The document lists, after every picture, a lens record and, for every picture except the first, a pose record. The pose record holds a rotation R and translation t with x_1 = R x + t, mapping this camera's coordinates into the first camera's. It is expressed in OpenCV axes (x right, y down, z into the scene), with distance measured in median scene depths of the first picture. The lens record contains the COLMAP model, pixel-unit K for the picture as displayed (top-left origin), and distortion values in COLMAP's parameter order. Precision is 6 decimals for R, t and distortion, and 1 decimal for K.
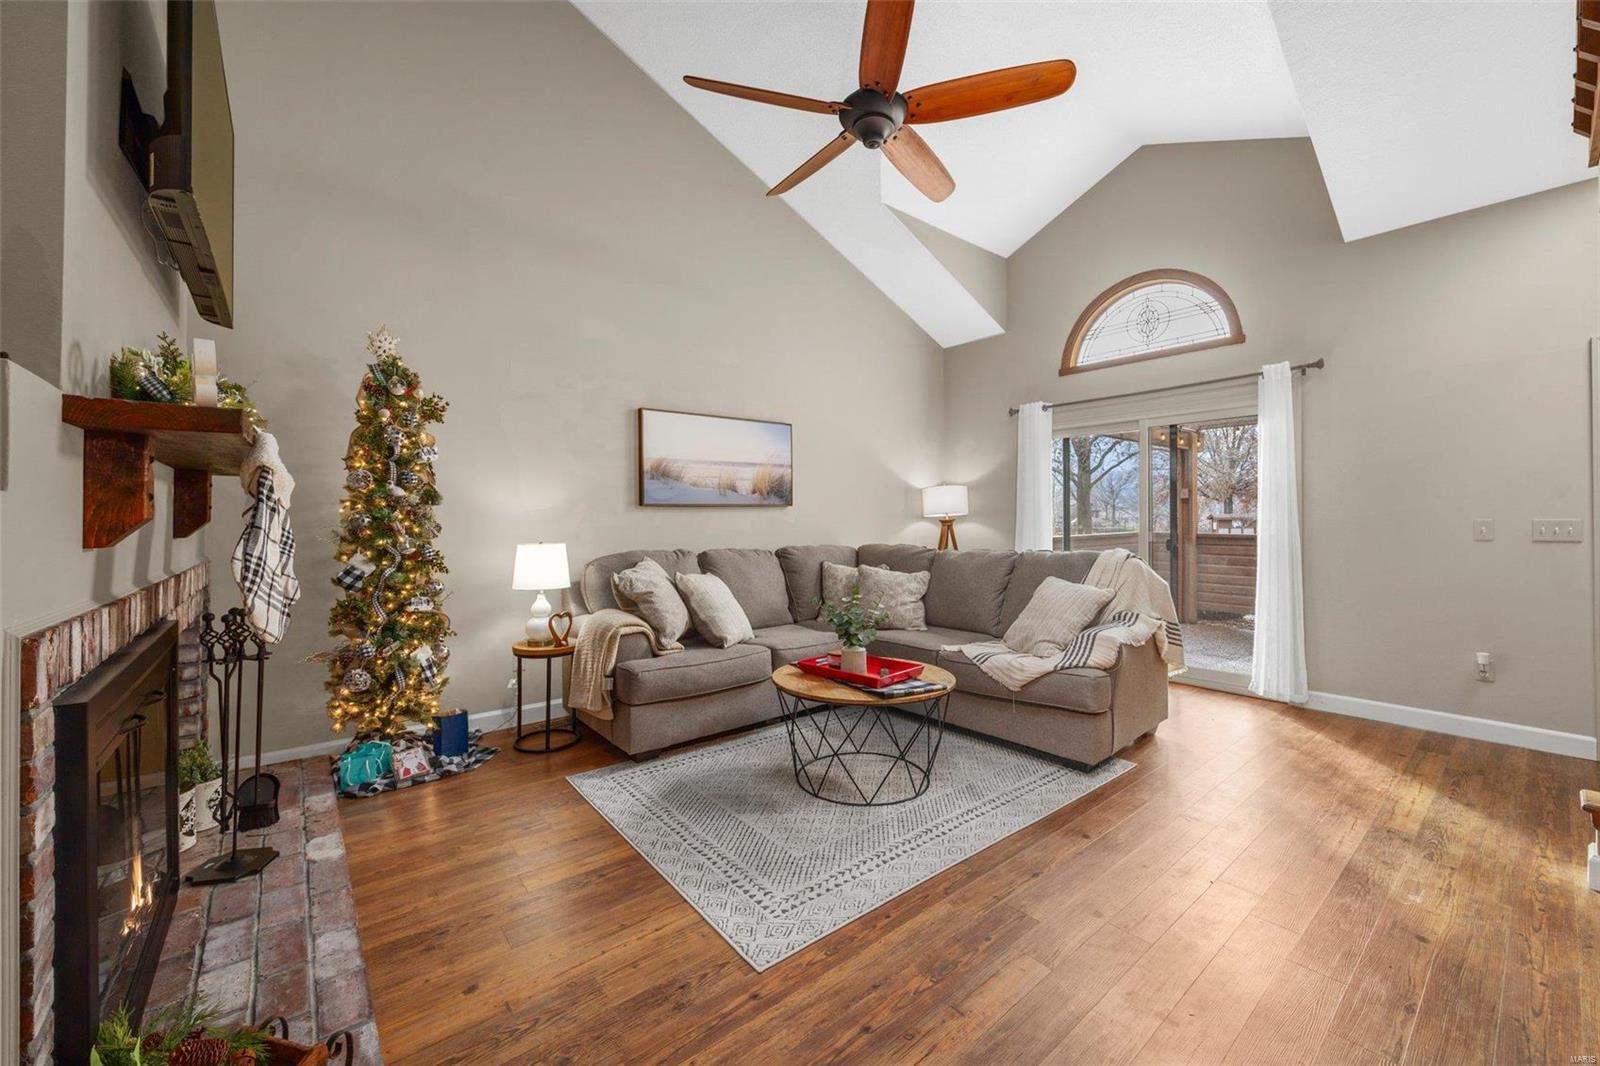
lens RADIAL K [[609.9, 0, 802.1], [0, 609.9, 528.8], [0, 0, 1]] dist [-0.007183, 0.000047]
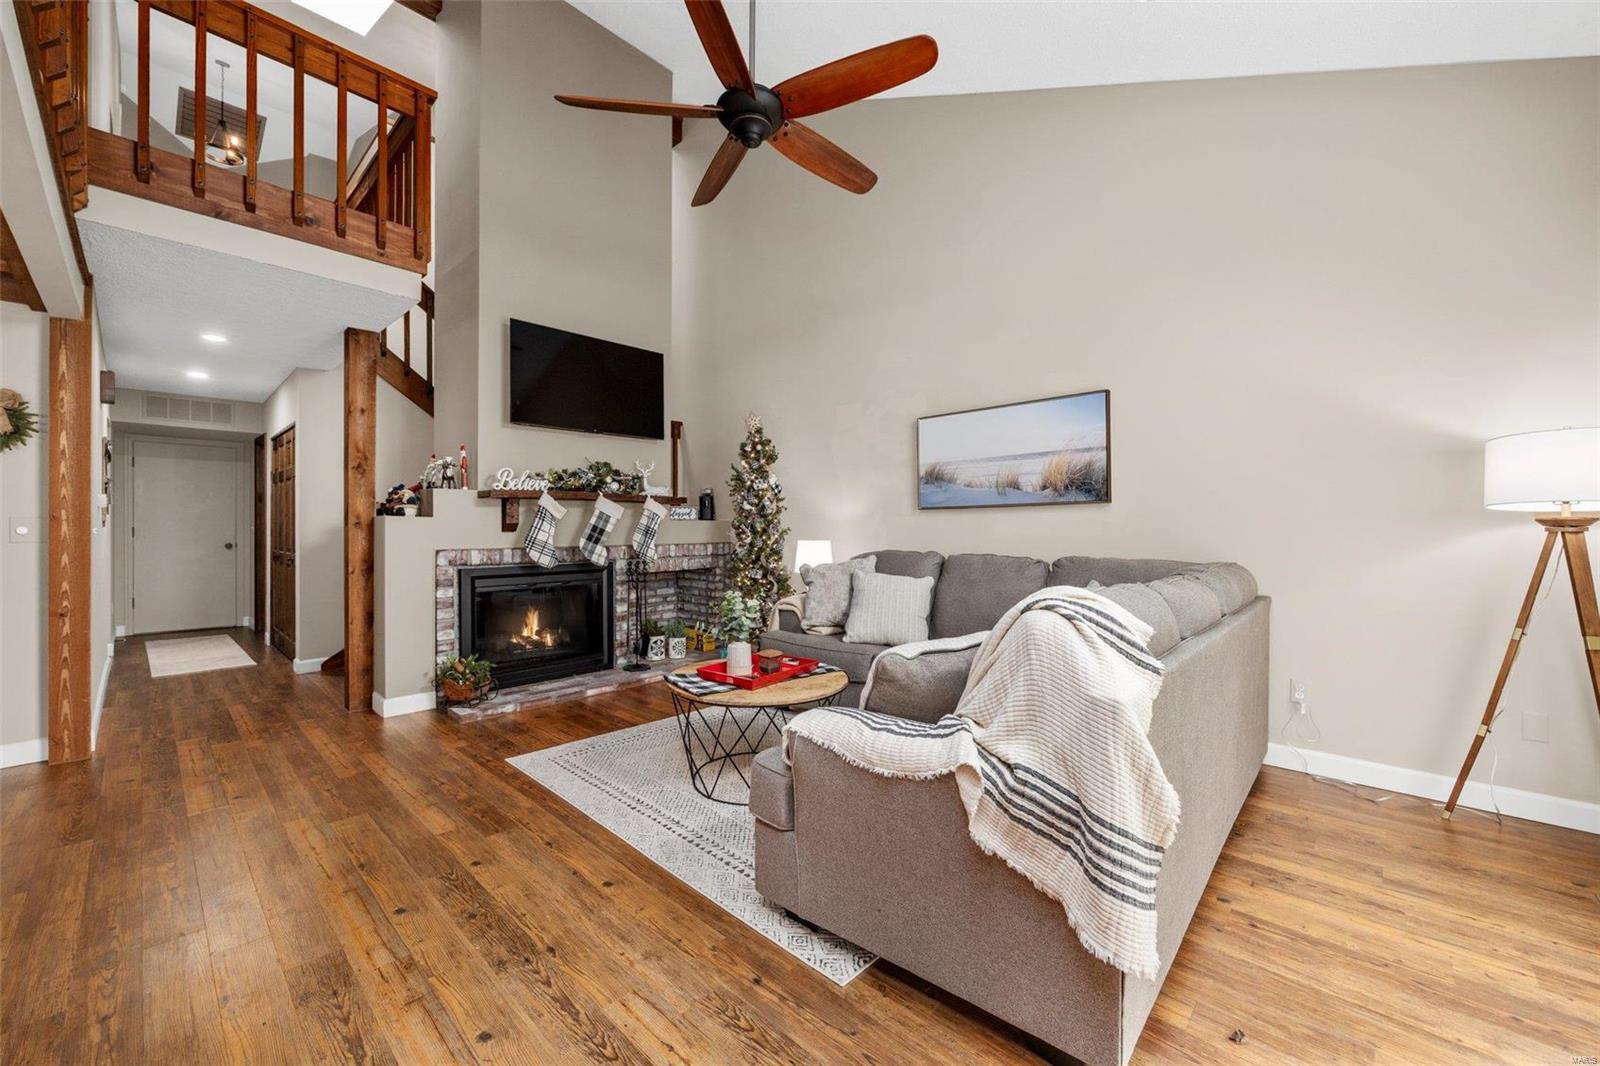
lens RADIAL K [[609.9, 0, 805.0], [0, 609.9, 526.1], [0, 0, 1]] dist [-0.007183, 0.000047]
pose [[0.148636, -0.001913, -0.988890, 0.727612], [-0.012629, 0.999913, -0.003833, -0.002469], [0.988811, 0.013059, 0.148599, 0.609108]]
